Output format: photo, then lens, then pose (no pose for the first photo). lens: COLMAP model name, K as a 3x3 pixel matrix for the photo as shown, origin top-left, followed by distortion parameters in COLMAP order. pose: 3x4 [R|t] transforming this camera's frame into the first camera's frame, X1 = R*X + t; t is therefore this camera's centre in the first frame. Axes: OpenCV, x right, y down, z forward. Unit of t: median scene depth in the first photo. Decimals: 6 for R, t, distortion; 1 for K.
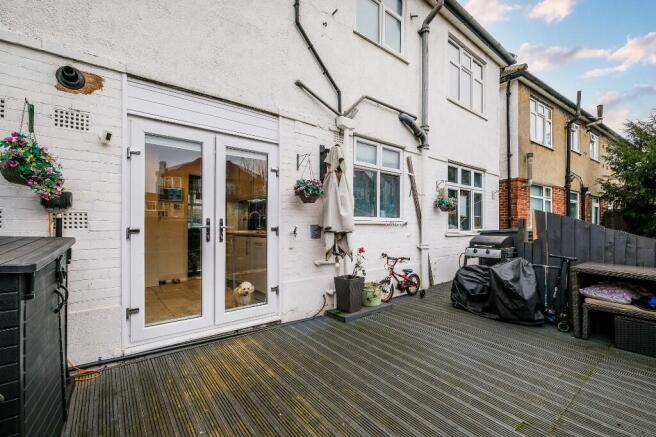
lens RADIAL K [[286.3, 0, 329.6], [0, 286.3, 218.7], [0, 0, 1]] dist [-0.000572, 0.000291]
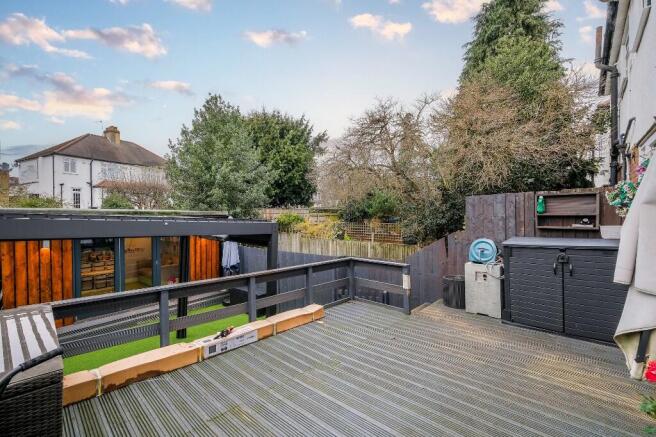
lens RADIAL K [[286.3, 0, 329.6], [0, 286.3, 218.7], [0, 0, 1]] dist [-0.000572, 0.000291]
pose [[-0.986394, 0.002259, -0.164381, 0.663792], [0.005410, 0.999810, -0.018722, -0.037148], [0.164308, -0.019357, -0.986219, 1.778714]]
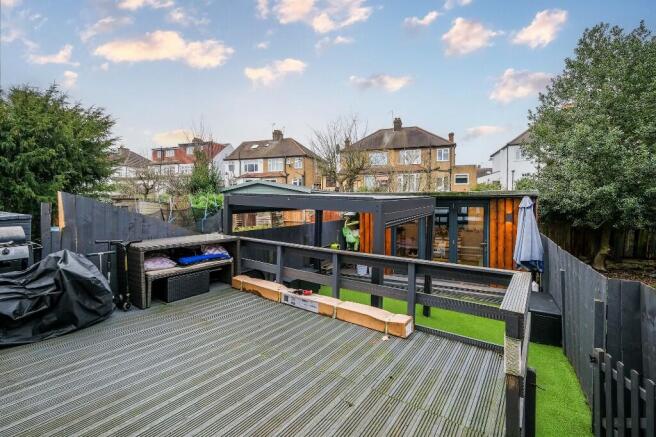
lens RADIAL K [[290.1, 0, 328.1], [0, 290.1, 207.4], [0, 0, 1]] dist [-0.001076, -0.000241]
pose [[-0.300222, -0.022298, 0.953609, -0.544313], [-0.024877, 0.999570, 0.015540, -0.030488], [-0.953545, -0.019057, -0.300647, 0.797147]]
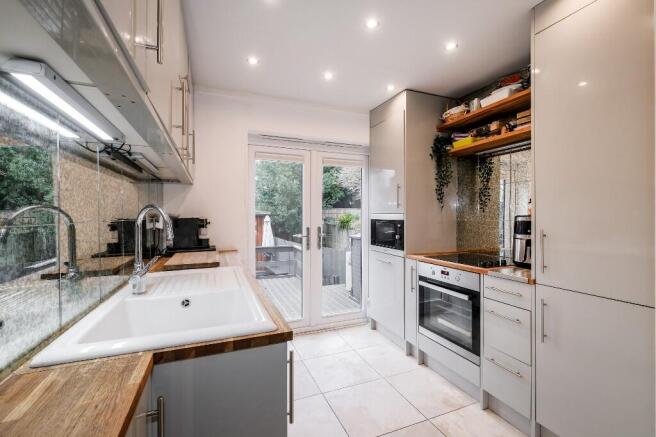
lens RADIAL K [[295.9, 0, 328.8], [0, 295.9, 214.0], [0, 0, 1]] dist [-0.000396, -0.000036]
pose [[-0.957562, 0.000069, 0.288229, -0.893554], [-0.009490, 0.999450, -0.031769, -0.012948], [-0.288072, -0.033156, -0.957034, 2.454122]]
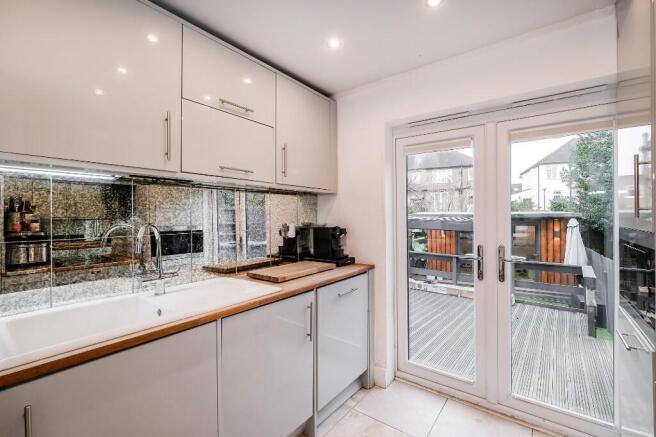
lens RADIAL K [[286.3, 0, 329.6], [0, 286.3, 218.7], [0, 0, 1]] dist [-0.000572, 0.000291]
pose [[-0.239398, -0.005953, 0.970903, -1.125331], [-0.022228, 0.999753, 0.000649, -0.062728], [-0.970667, -0.021426, -0.239471, 1.813201]]
